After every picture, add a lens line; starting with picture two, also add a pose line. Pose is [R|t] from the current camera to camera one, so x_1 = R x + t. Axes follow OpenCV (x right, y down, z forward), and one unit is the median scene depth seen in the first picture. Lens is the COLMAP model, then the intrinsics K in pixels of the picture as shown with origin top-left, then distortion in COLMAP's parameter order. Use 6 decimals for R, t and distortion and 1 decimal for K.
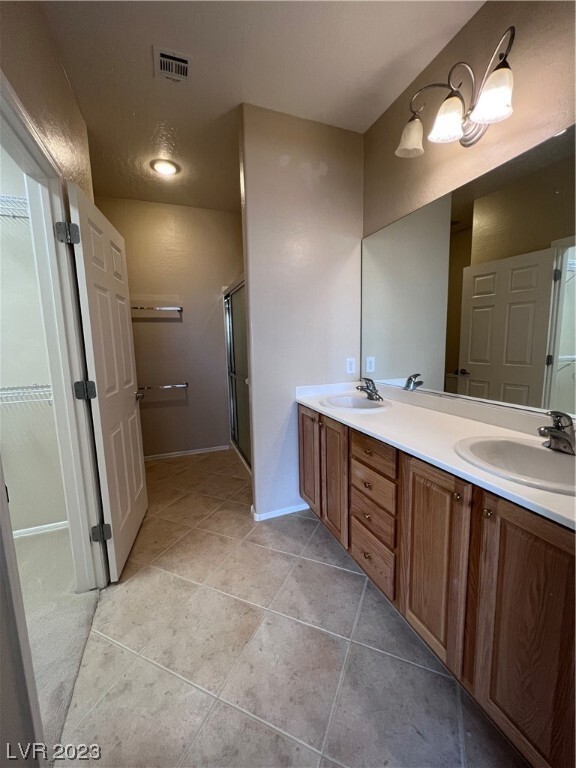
lens RADIAL K [[308.7, 0, 289.1], [0, 308.7, 382.6], [0, 0, 1]] dist [-0.000225, 0.001072]
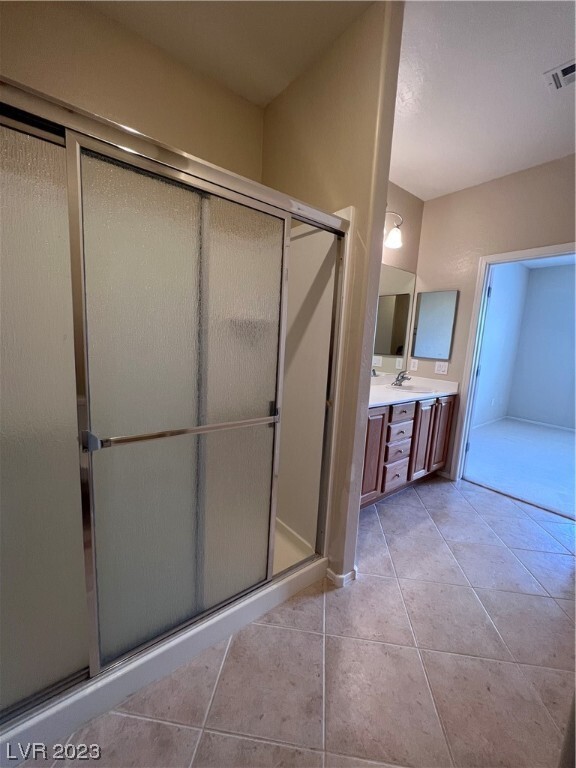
lens RADIAL K [[310.2, 0, 285.5], [0, 310.2, 383.3], [0, 0, 1]] dist [-0.002297, 0.000137]
pose [[-0.290468, -0.123748, 0.948849, -1.081139], [0.093876, 0.983134, 0.156958, -0.245785], [-0.952269, 0.134665, -0.273952, 1.938582]]
